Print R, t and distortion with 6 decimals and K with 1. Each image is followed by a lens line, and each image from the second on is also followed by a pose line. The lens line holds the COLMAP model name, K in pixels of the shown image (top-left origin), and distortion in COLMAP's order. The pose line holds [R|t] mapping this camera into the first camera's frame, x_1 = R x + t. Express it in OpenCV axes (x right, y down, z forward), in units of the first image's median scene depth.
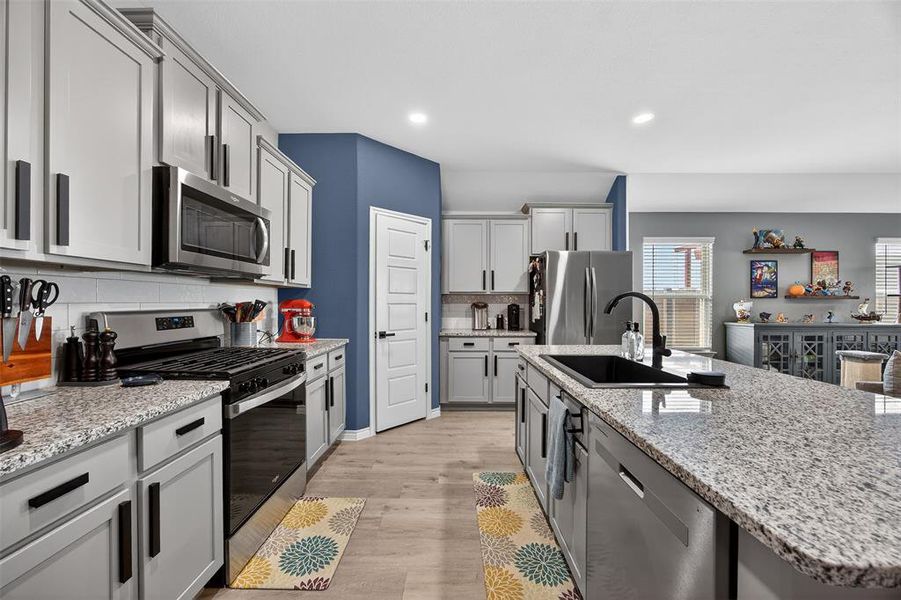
lens RADIAL K [[346.7, 0, 450.8], [0, 346.7, 303.0], [0, 0, 1]] dist [-0.007393, 0.000440]
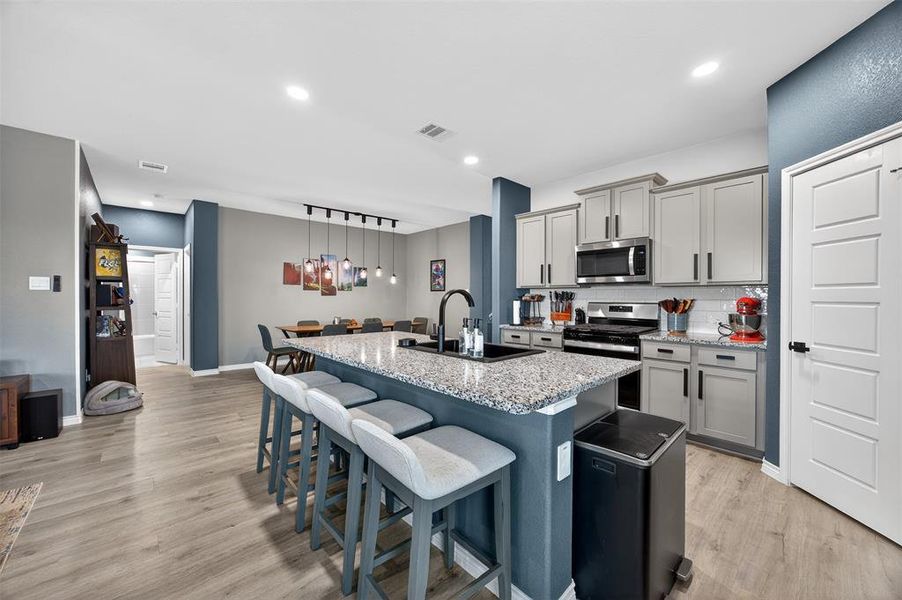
lens RADIAL K [[344.8, 0, 453.4], [0, 344.8, 300.2], [0, 0, 1]] dist [-0.026321, 0.005760]
pose [[-0.720740, 0.001889, -0.693203, 0.745774], [-0.006109, 0.999940, 0.009077, -0.003157], [0.693178, 0.010777, -0.720685, 1.005497]]
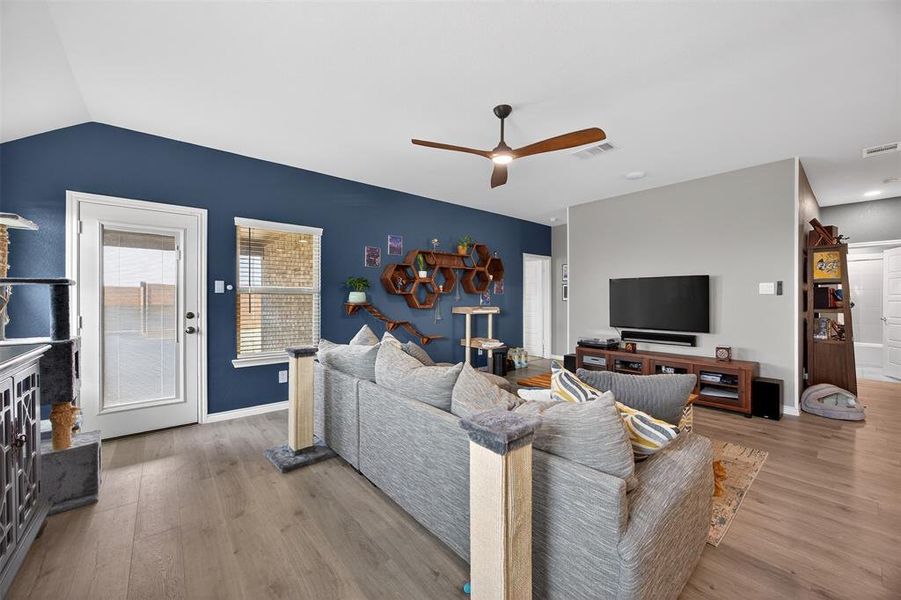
lens RADIAL K [[348.9, 0, 453.1], [0, 348.9, 298.1], [0, 0, 1]] dist [-0.020862, 0.005821]
pose [[-0.656236, -0.002310, 0.754552, 0.748212], [-0.000340, 0.999996, 0.002766, -0.003880], [-0.754556, 0.001559, -0.656234, 1.078803]]
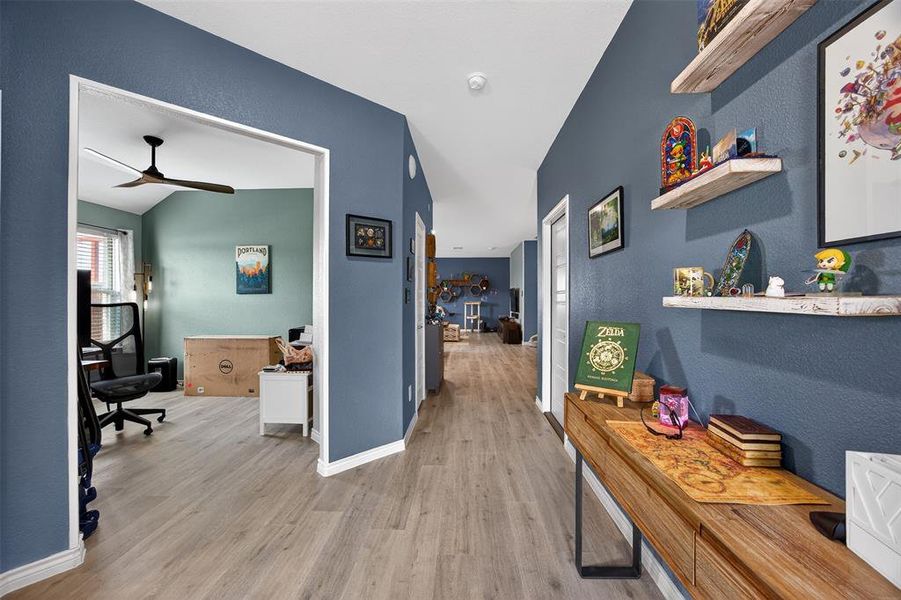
lens RADIAL K [[348.9, 0, 453.1], [0, 348.9, 298.1], [0, 0, 1]] dist [-0.020862, 0.005821]
pose [[0.015981, -0.001678, 0.999871, -1.976389], [0.006956, 0.999975, 0.001567, -0.002020], [-0.999848, 0.006930, 0.015992, 0.018200]]
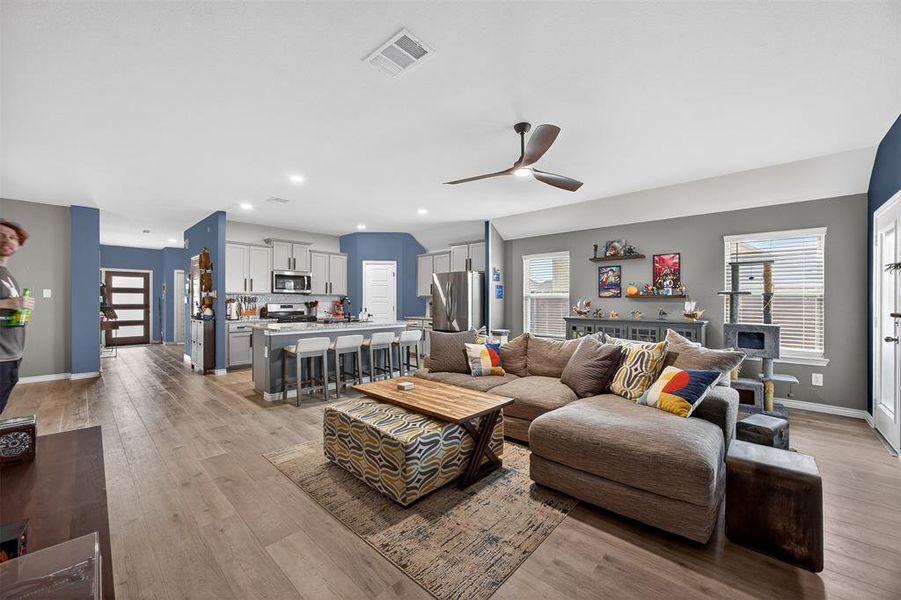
lens RADIAL K [[348.9, 0, 453.1], [0, 348.9, 298.1], [0, 0, 1]] dist [-0.020862, 0.005821]
pose [[0.747214, -0.006711, -0.664549, 1.782315], [-0.001054, 0.999936, -0.011283, 0.003380], [0.664582, 0.009131, 0.747159, -0.372241]]
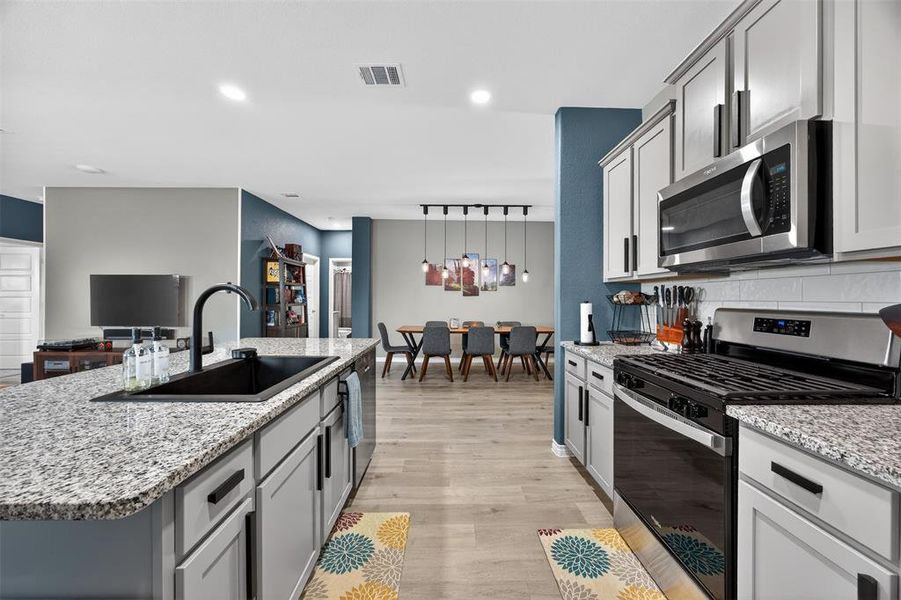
lens RADIAL K [[348.9, 0, 453.1], [0, 348.9, 298.1], [0, 0, 1]] dist [-0.020862, 0.005821]
pose [[-0.999431, -0.006634, -0.033078, -0.005714], [-0.006781, 0.999968, 0.004317, -0.003879], [0.033049, 0.004539, -0.999443, 1.005082]]
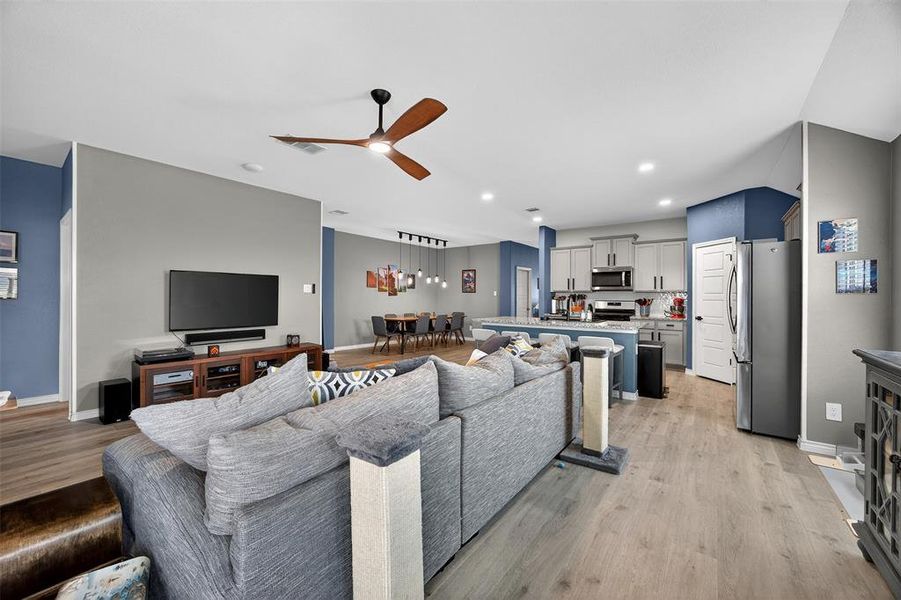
lens RADIAL K [[348.9, 0, 453.1], [0, 348.9, 298.1], [0, 0, 1]] dist [-0.020862, 0.005821]
pose [[-0.593245, -0.002875, -0.805017, 1.841621], [-0.009142, 0.999953, 0.003166, -0.000707], [0.804970, 0.009238, -0.593244, 1.033373]]
